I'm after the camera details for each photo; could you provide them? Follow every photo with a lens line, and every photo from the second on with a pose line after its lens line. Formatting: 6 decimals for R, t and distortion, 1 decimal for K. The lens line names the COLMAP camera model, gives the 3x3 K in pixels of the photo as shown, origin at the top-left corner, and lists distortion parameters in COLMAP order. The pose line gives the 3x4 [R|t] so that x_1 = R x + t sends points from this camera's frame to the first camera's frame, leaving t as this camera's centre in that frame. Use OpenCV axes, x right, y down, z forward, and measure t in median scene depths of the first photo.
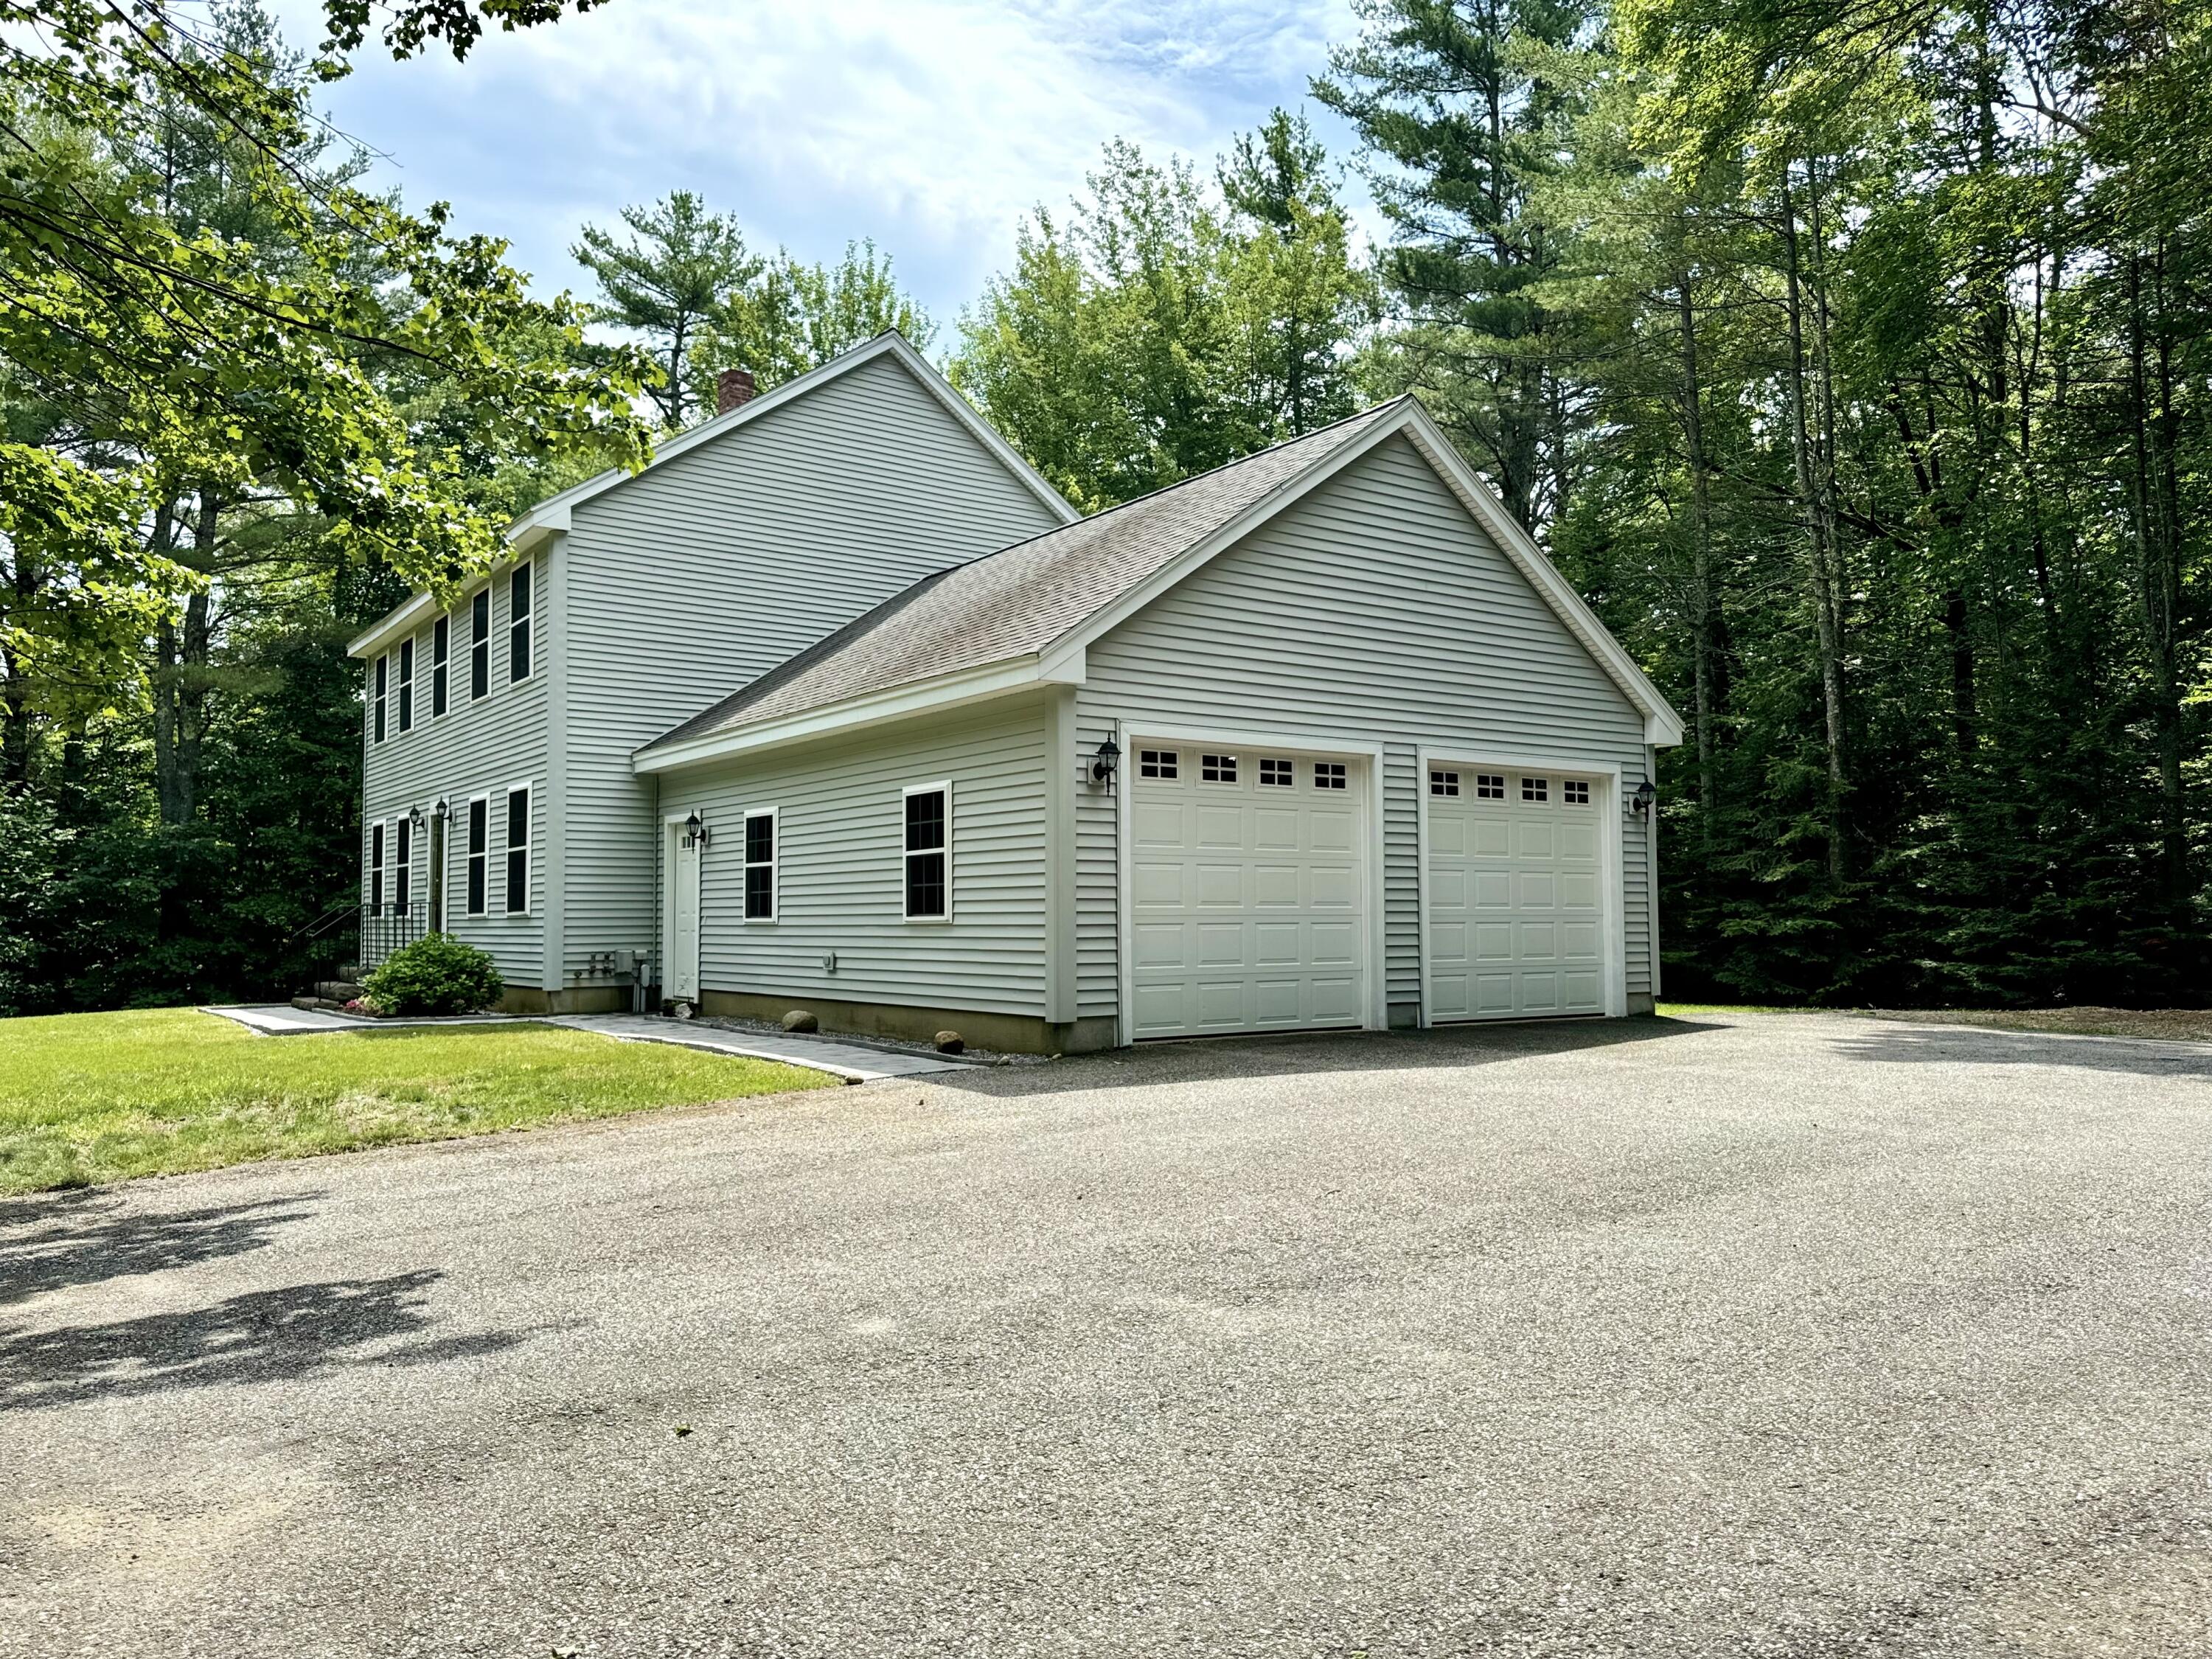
lens RADIAL K [[1570.0, 0, 1106.0], [0, 1570.0, 829.5], [0, 0, 1]] dist [0.032872, -0.037873]
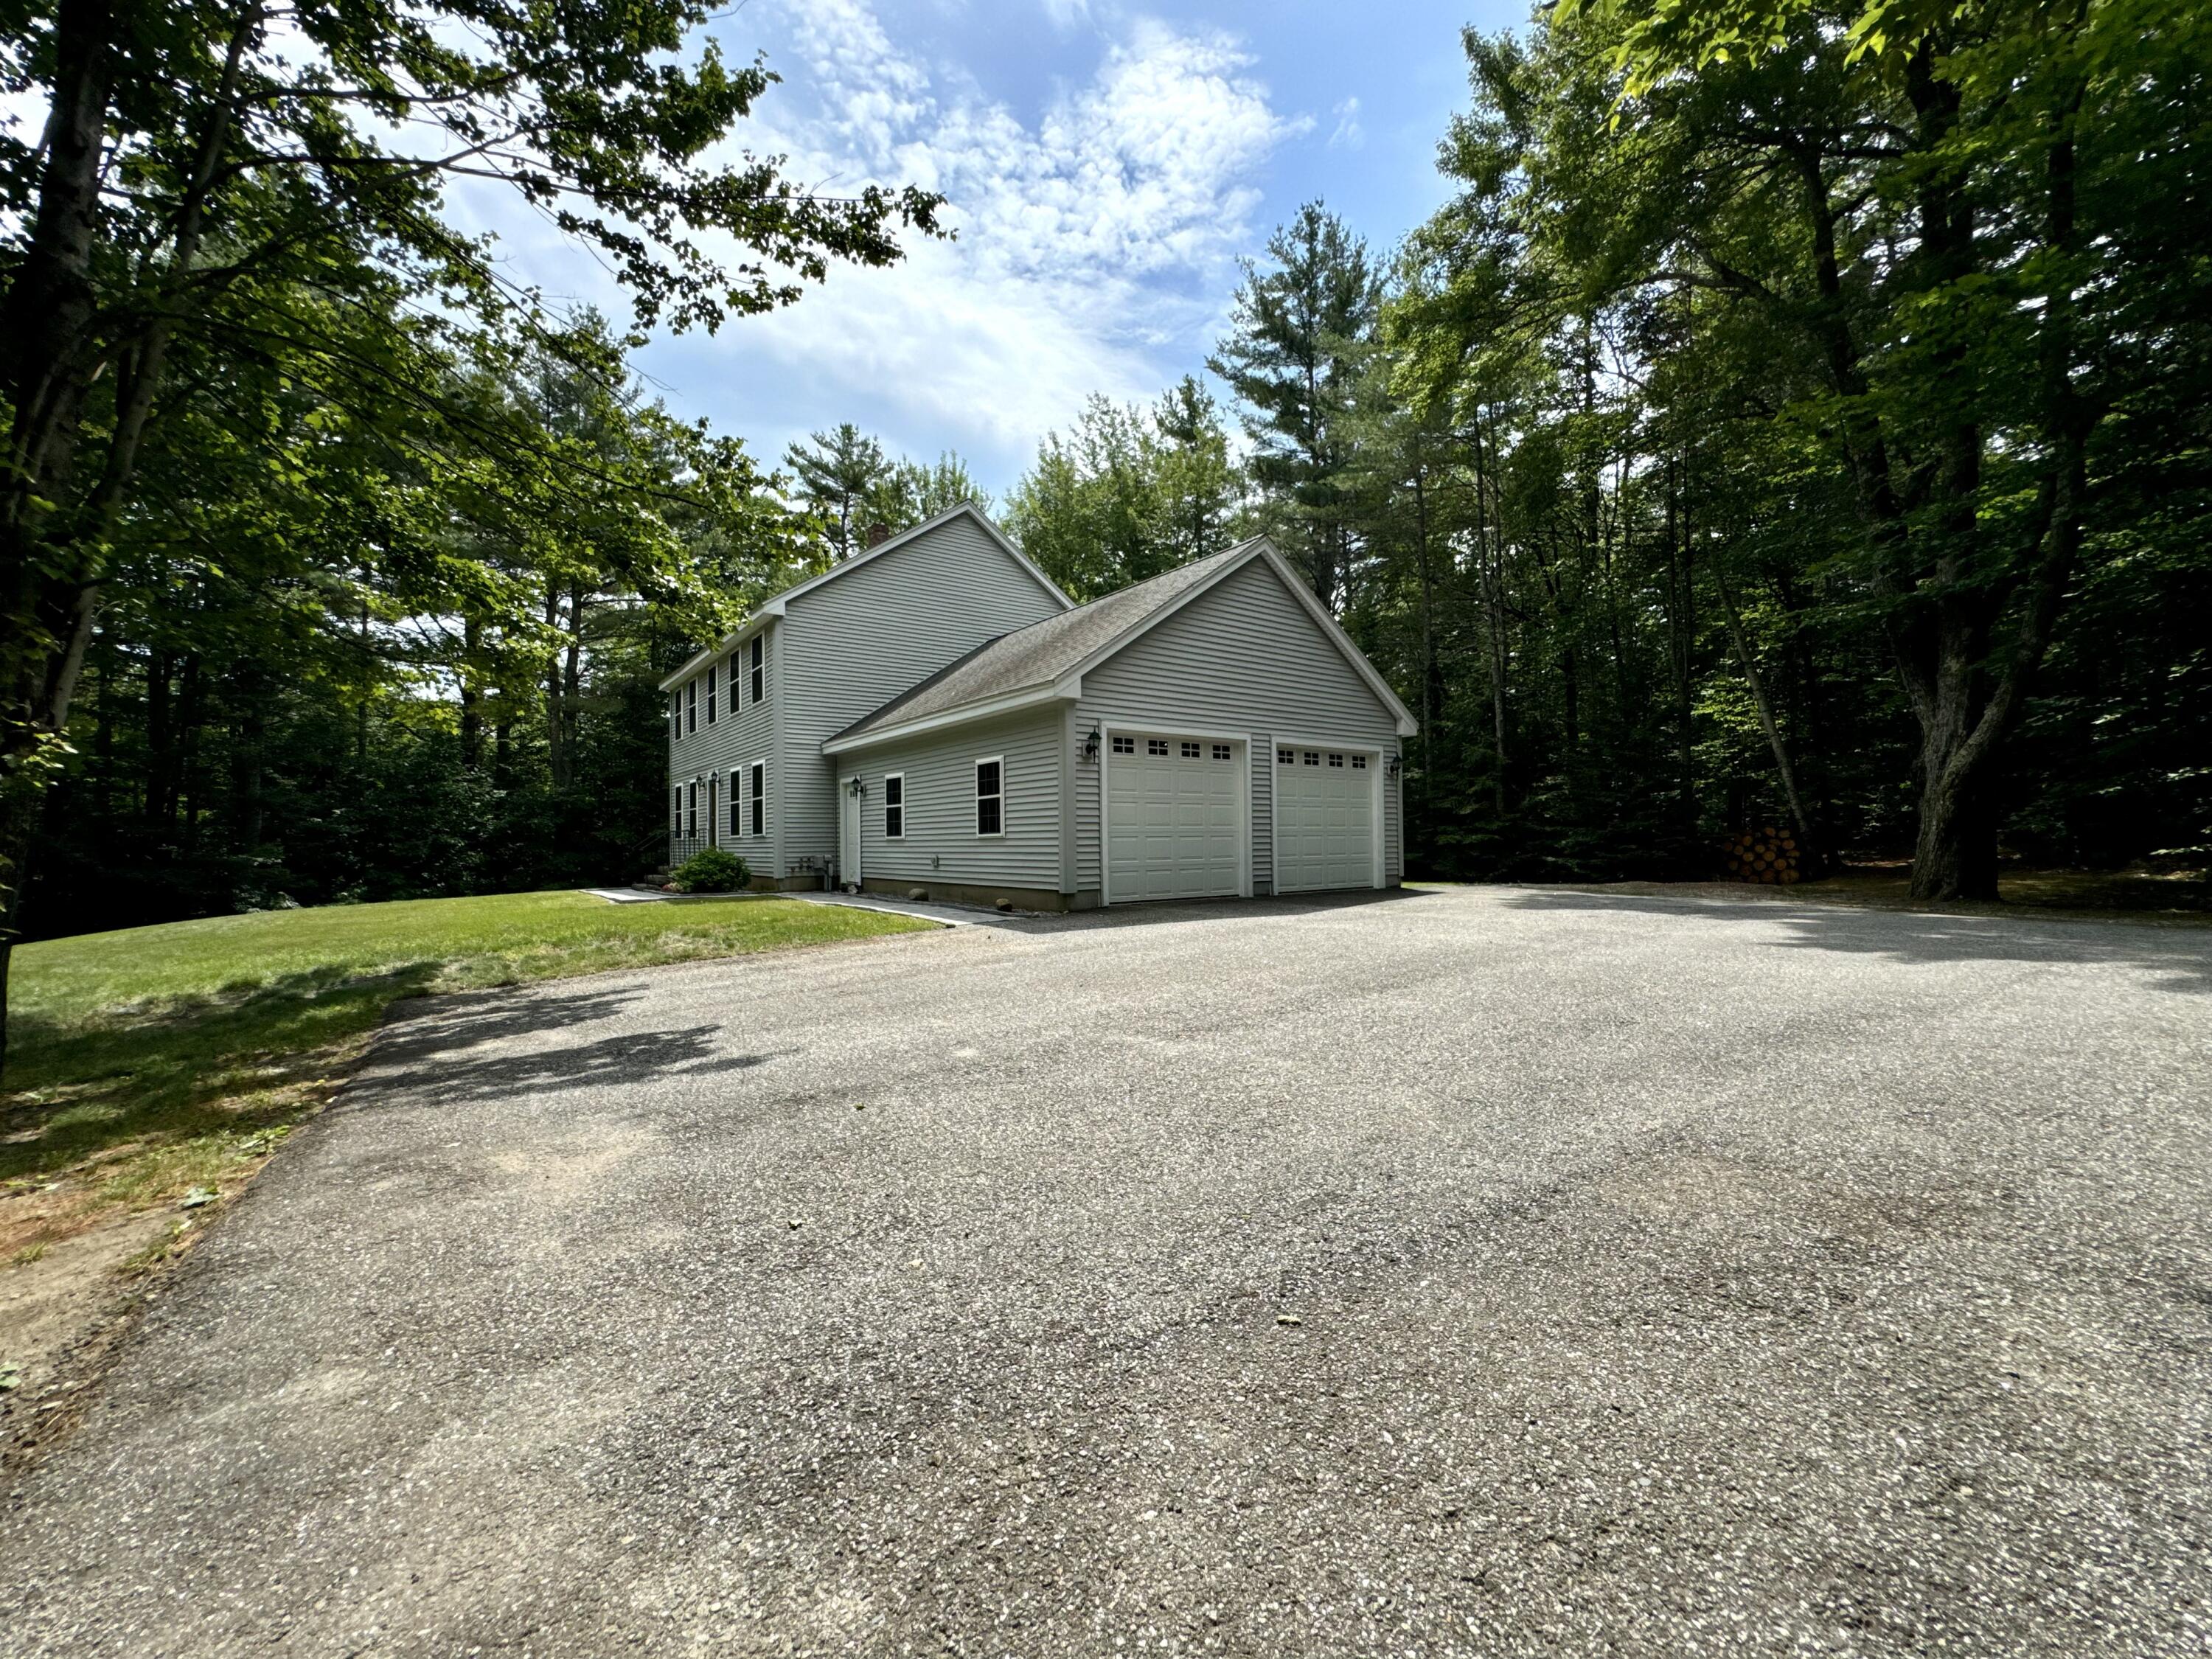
lens RADIAL K [[884.0, 0, 1106.0], [0, 884.0, 829.5], [0, 0, 1]] dist [-0.001322, -0.000055]
pose [[0.999823, -0.006038, 0.017843, -0.003402], [0.005358, 0.999267, 0.037912, 0.013829], [-0.018059, -0.037809, 0.999122, 0.007936]]
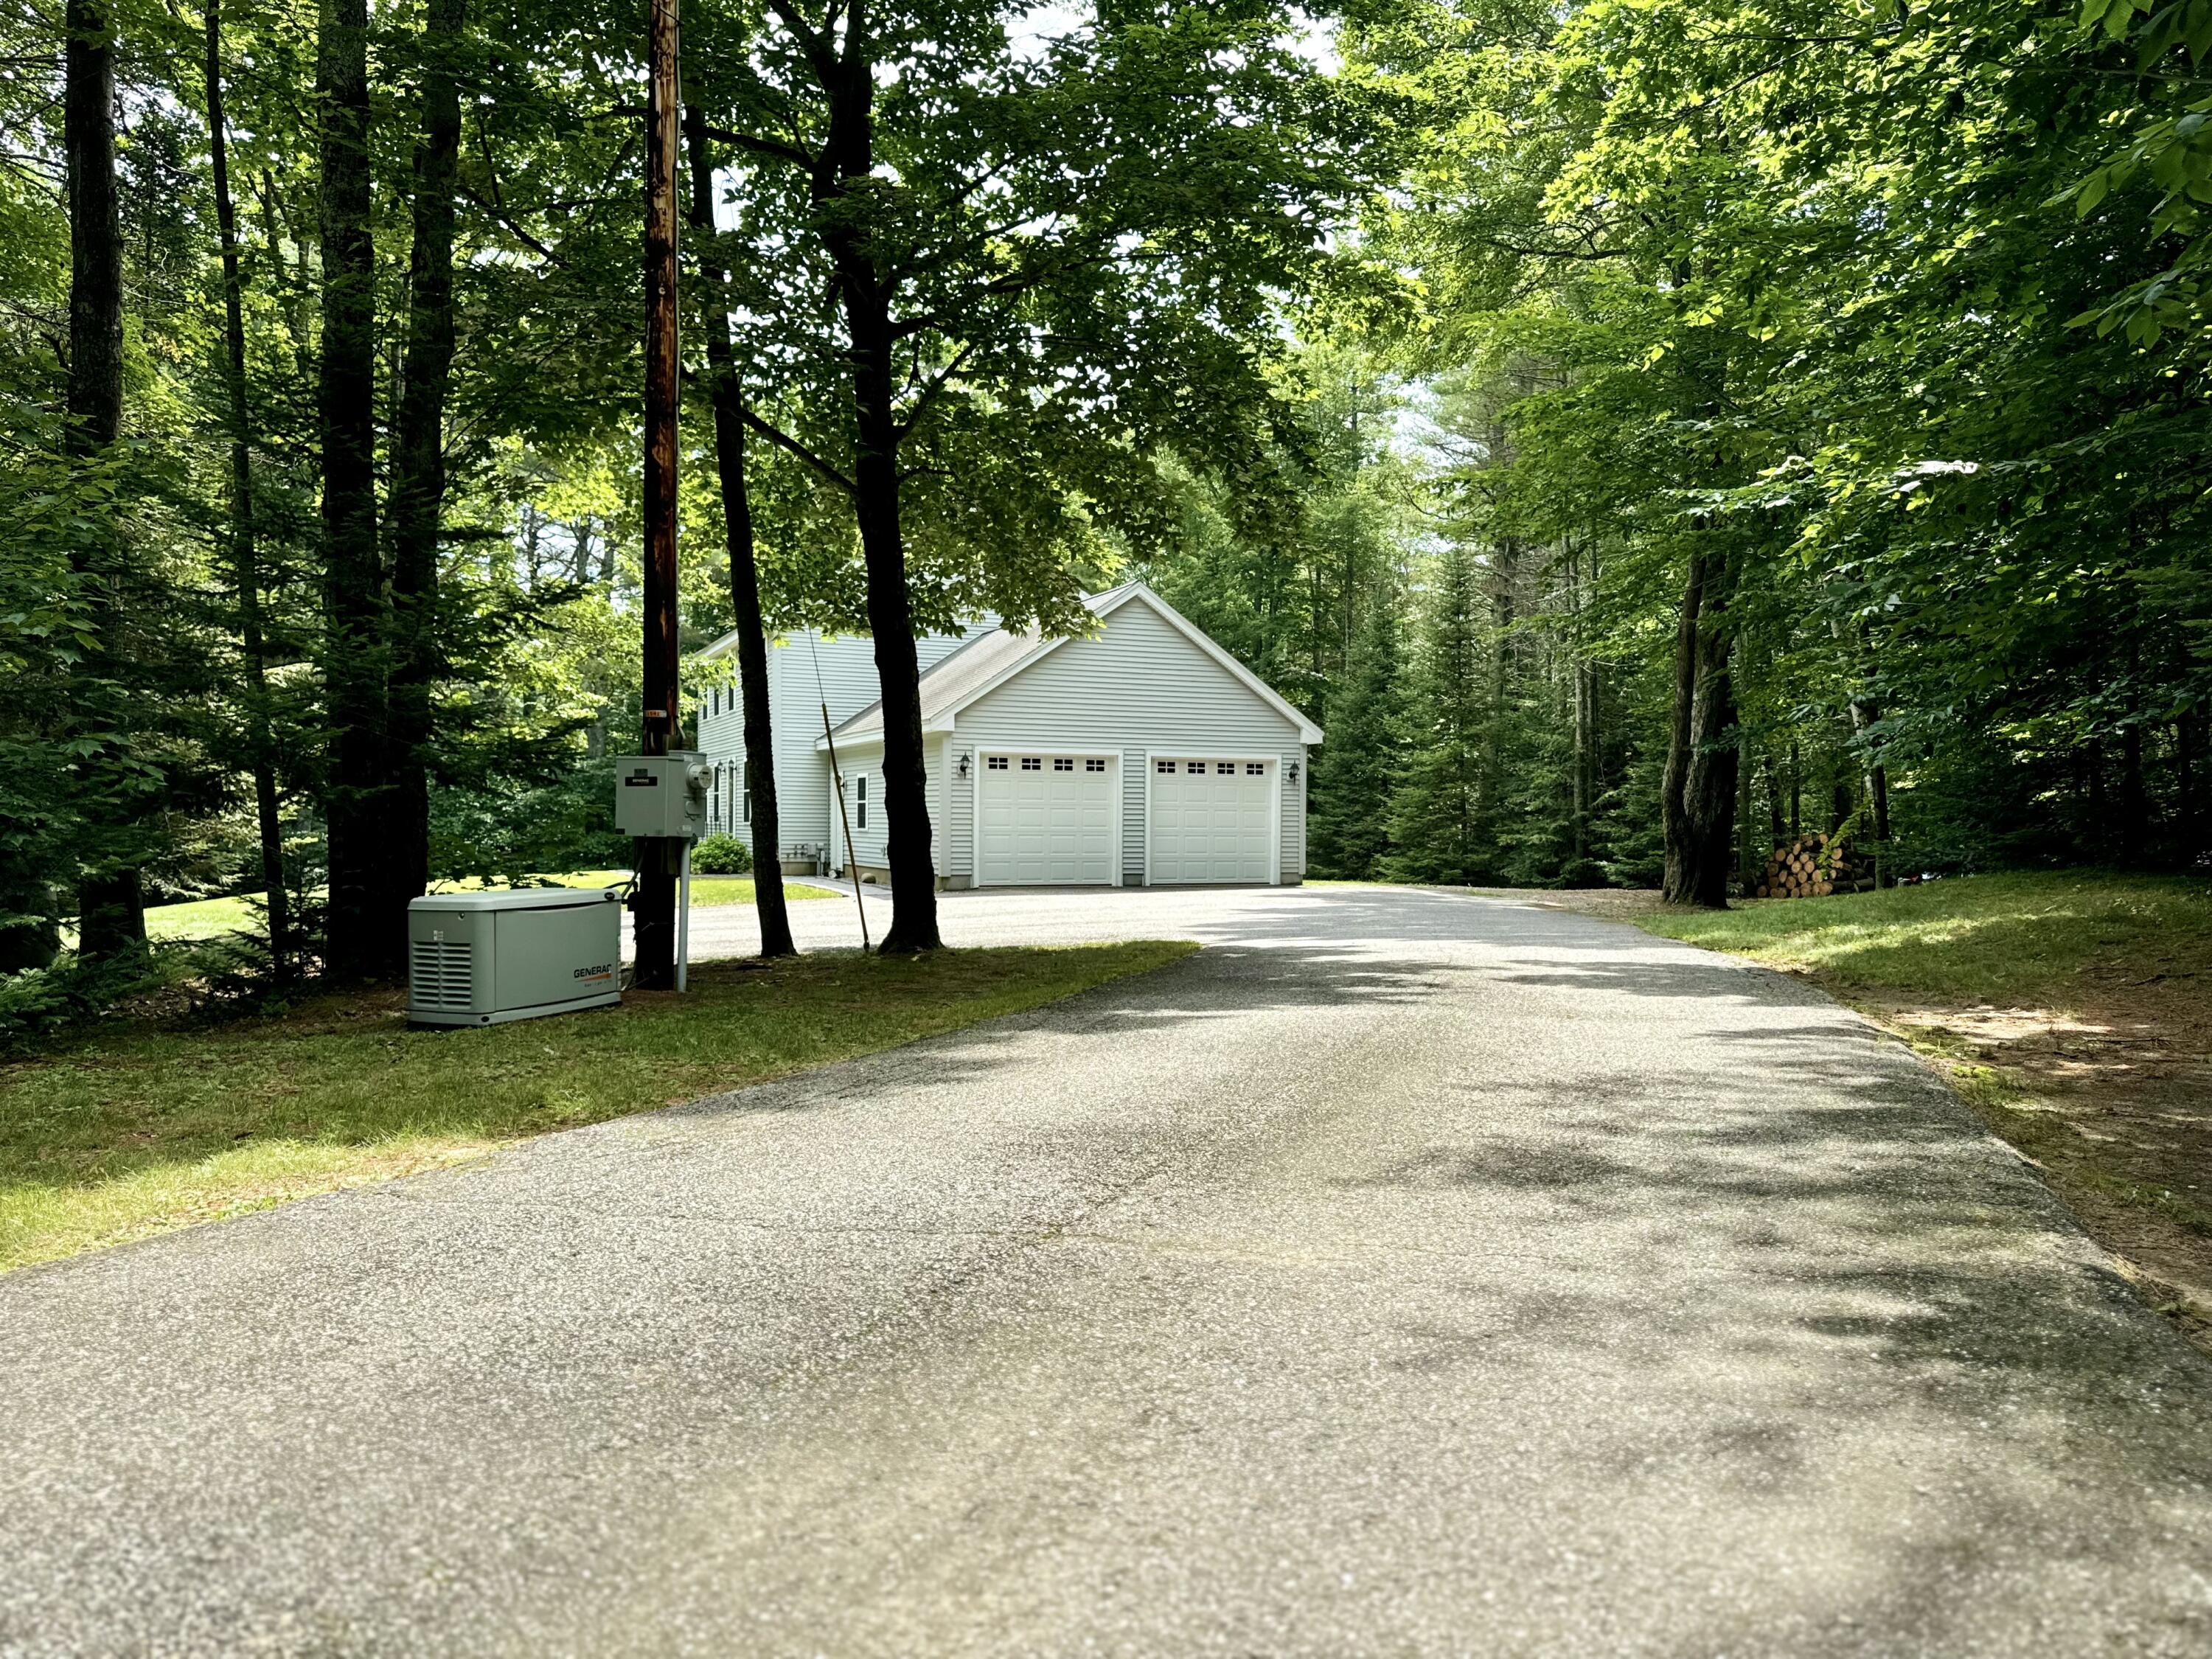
lens RADIAL K [[1542.6, 0, 1106.0], [0, 1542.6, 829.5], [0, 0, 1]] dist [0.121125, -0.197866]
pose [[0.976573, 0.014322, -0.214710, 0.580660], [-0.001142, 0.998114, 0.061380, -0.072901], [0.215184, -0.059697, 0.974747, -0.985162]]
